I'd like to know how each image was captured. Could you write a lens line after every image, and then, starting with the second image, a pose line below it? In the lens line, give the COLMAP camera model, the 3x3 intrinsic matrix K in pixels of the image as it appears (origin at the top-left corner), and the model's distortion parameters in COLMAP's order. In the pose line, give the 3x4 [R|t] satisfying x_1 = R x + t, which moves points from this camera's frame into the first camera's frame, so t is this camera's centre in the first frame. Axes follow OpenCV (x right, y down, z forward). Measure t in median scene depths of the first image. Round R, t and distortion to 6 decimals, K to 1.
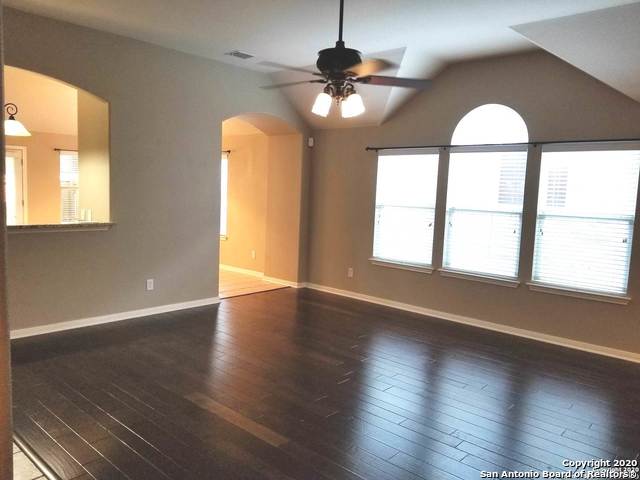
lens RADIAL K [[497.4, 0, 311.4], [0, 497.4, 234.5], [0, 0, 1]] dist [0.091479, -0.147021]
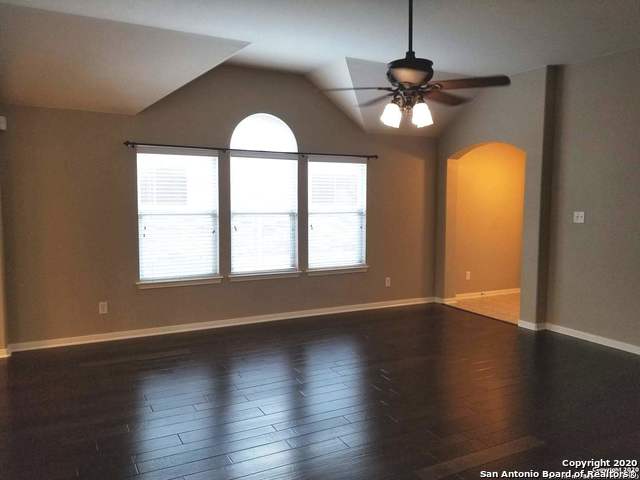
lens RADIAL K [[497.4, 0, 311.4], [0, 497.4, 234.5], [0, 0, 1]] dist [0.091479, -0.147021]
pose [[0.341938, -0.106376, 0.933682, -0.597022], [0.092292, 0.992570, 0.079286, -0.074422], [-0.935180, 0.059061, 0.349215, 0.520313]]
